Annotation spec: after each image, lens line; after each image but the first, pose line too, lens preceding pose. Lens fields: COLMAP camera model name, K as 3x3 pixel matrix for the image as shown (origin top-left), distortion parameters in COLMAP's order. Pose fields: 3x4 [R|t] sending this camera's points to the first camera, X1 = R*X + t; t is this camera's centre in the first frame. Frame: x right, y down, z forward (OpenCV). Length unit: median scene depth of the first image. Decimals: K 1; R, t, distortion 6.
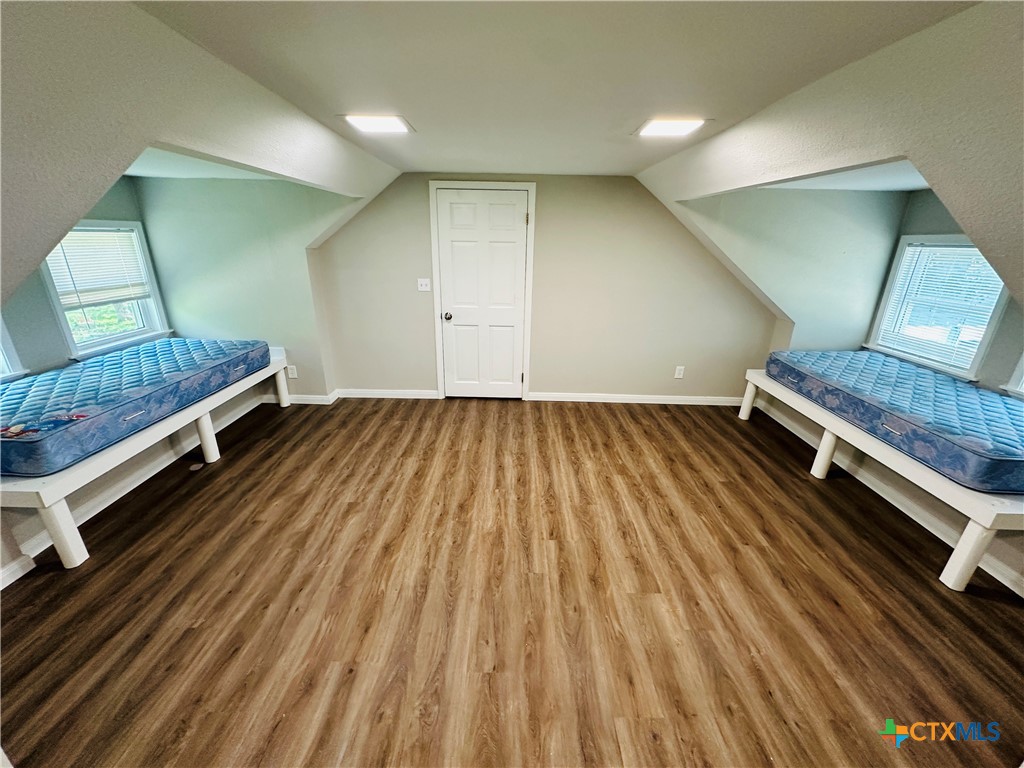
lens RADIAL K [[411.2, 0, 514.4], [0, 411.2, 383.7], [0, 0, 1]] dist [-0.002251, 0.000358]
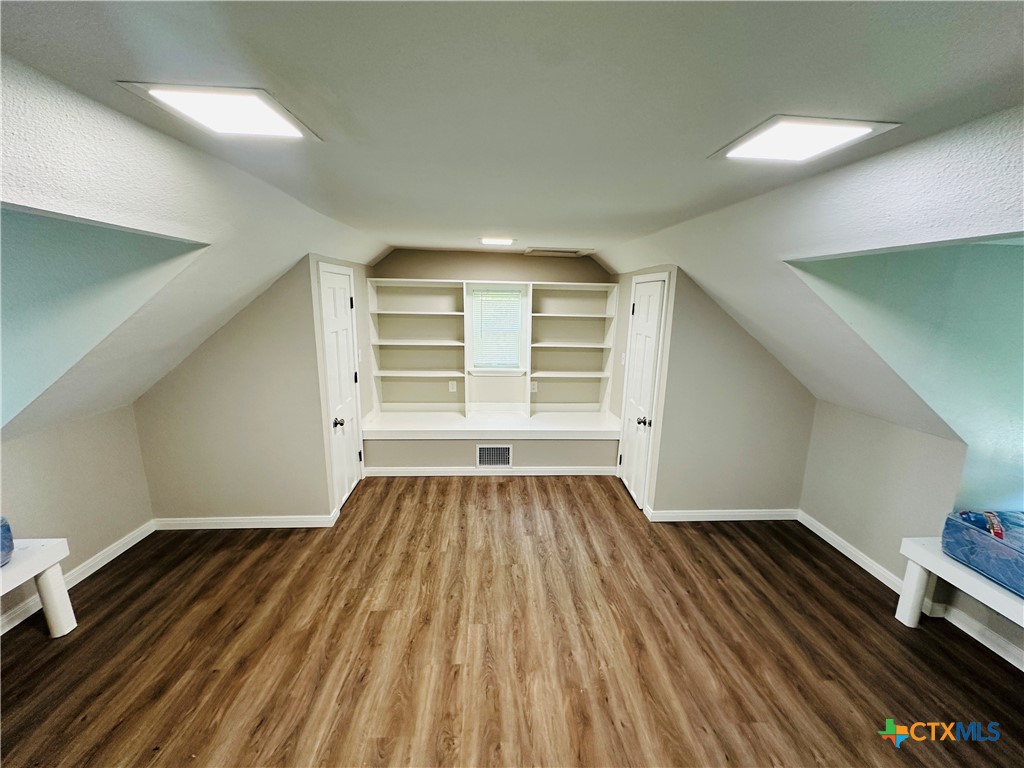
lens RADIAL K [[411.2, 0, 511.2], [0, 411.2, 386.6], [0, 0, 1]] dist [-0.002251, 0.000358]
pose [[-0.997848, -0.031332, -0.057606, 0.048730], [-0.057025, 0.848329, 0.526389, -0.551546], [0.032376, 0.528541, -0.848290, 1.429098]]
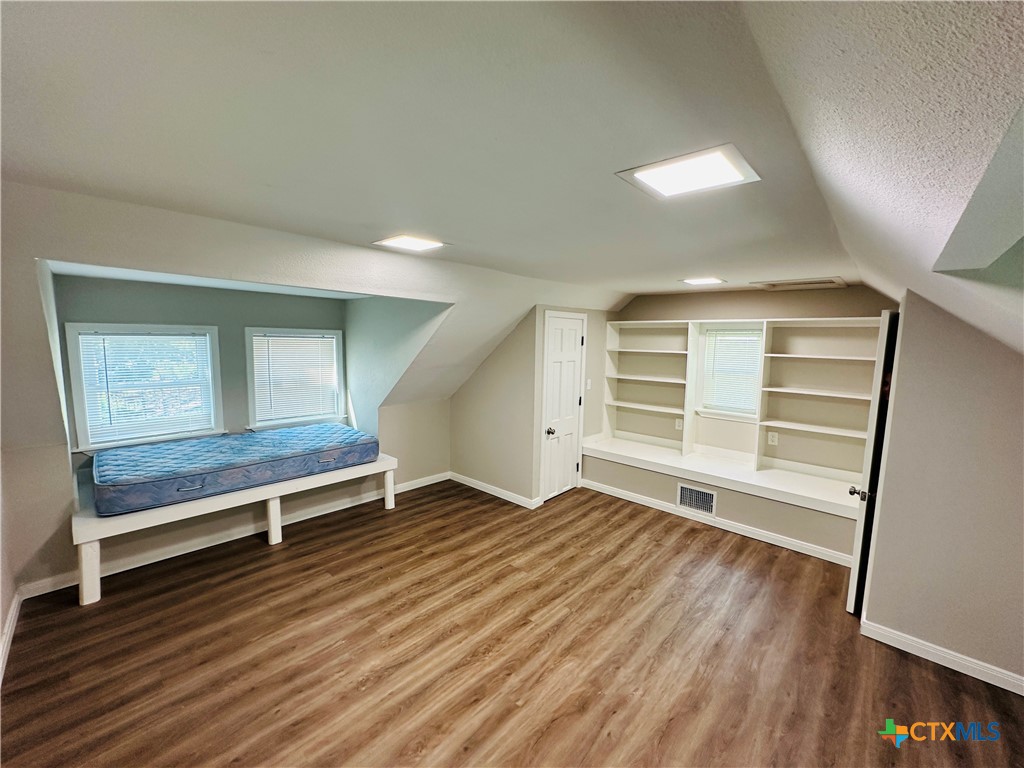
lens RADIAL K [[411.2, 0, 509.1], [0, 411.2, 385.8], [0, 0, 1]] dist [-0.002251, 0.000358]
pose [[-0.725046, -0.115181, 0.679000, -0.512549], [0.198506, 0.909123, 0.366185, -0.556224], [-0.659472, 0.400287, -0.636292, 1.475807]]
